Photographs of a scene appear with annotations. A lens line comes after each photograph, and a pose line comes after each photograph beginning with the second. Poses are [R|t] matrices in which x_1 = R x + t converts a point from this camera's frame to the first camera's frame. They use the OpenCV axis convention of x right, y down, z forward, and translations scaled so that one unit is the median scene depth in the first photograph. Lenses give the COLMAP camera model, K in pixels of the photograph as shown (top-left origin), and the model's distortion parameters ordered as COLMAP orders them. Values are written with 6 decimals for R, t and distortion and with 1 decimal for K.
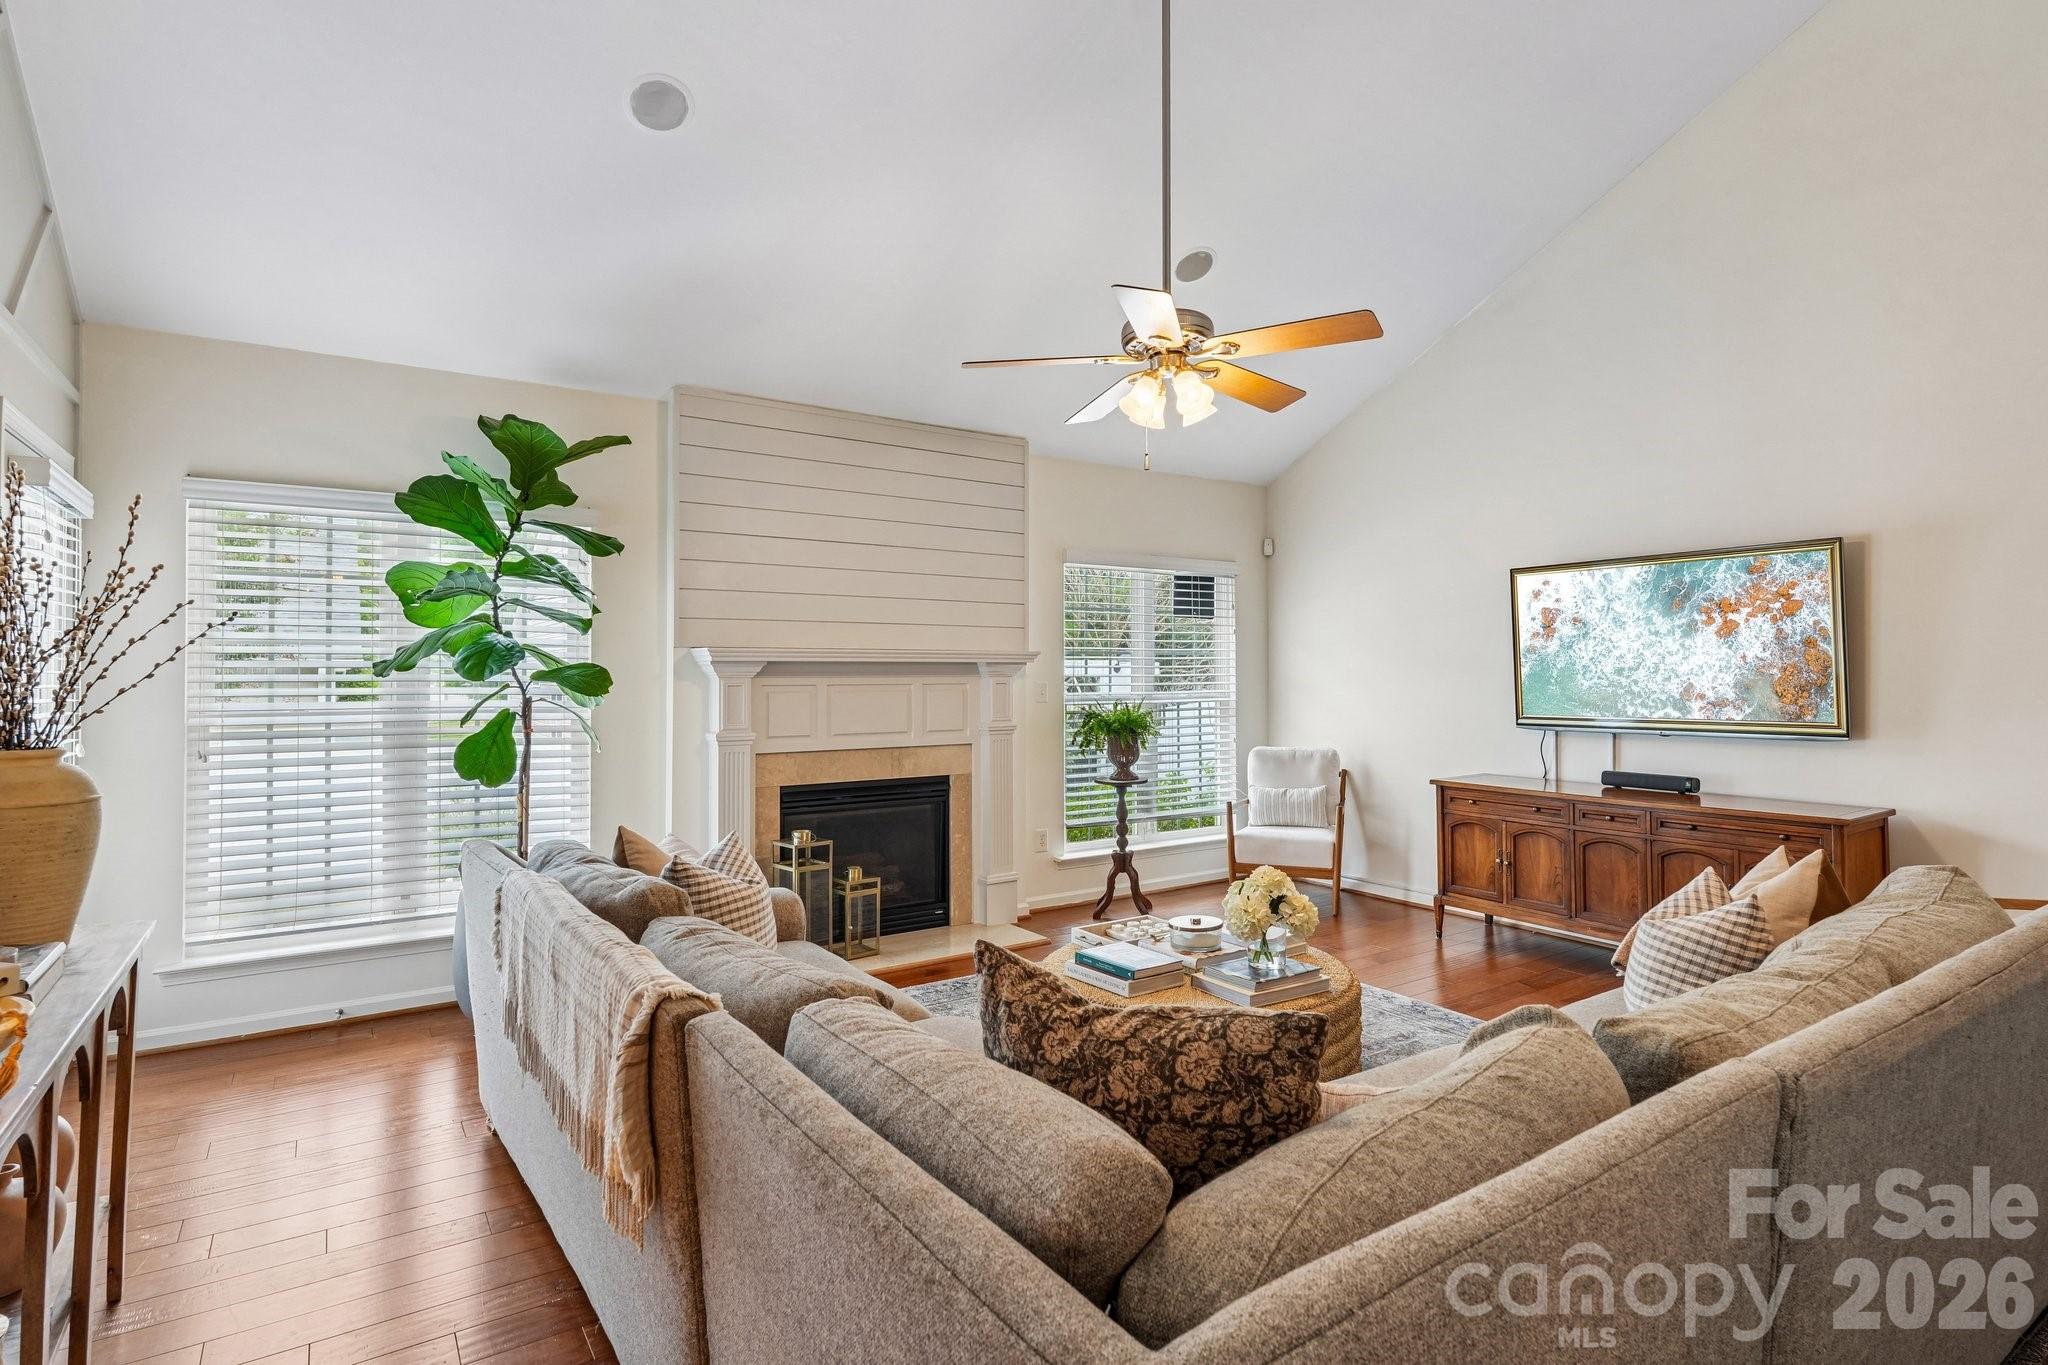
lens RADIAL K [[1038.4, 0, 1019.1], [0, 1038.4, 649.8], [0, 0, 1]] dist [0.005788, -0.002332]
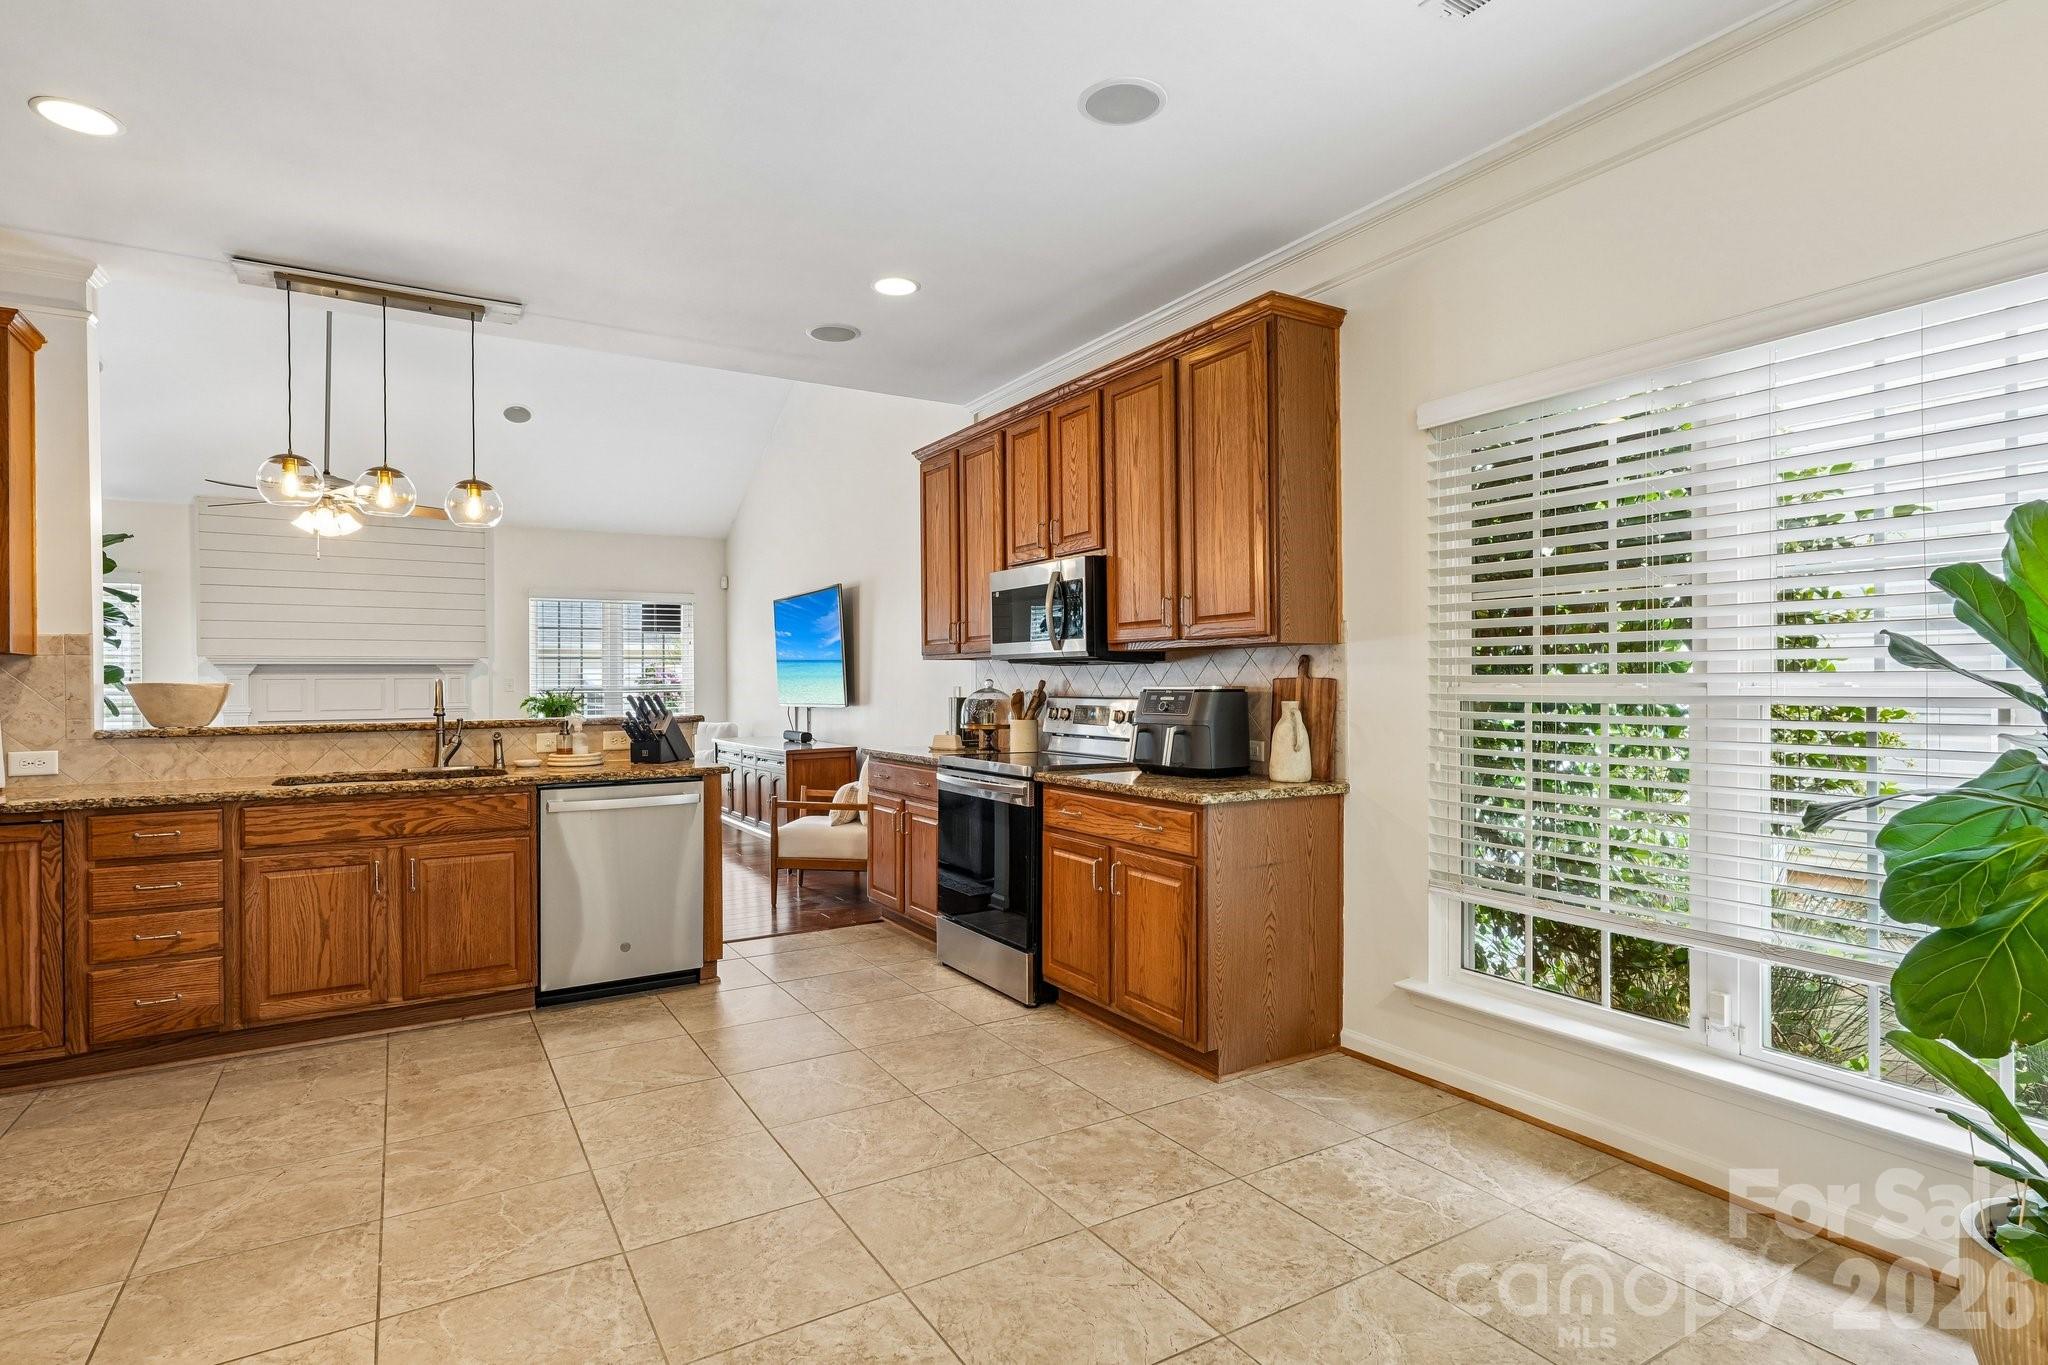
lens RADIAL K [[1038.4, 0, 1031.7], [0, 1038.4, 683.1], [0, 0, 1]] dist [0.005788, -0.002332]
pose [[0.998619, -0.007139, -0.052044, 0.919766], [0.008195, 0.999764, 0.020116, 0.015404], [0.051889, -0.020515, 0.998442, -0.495678]]
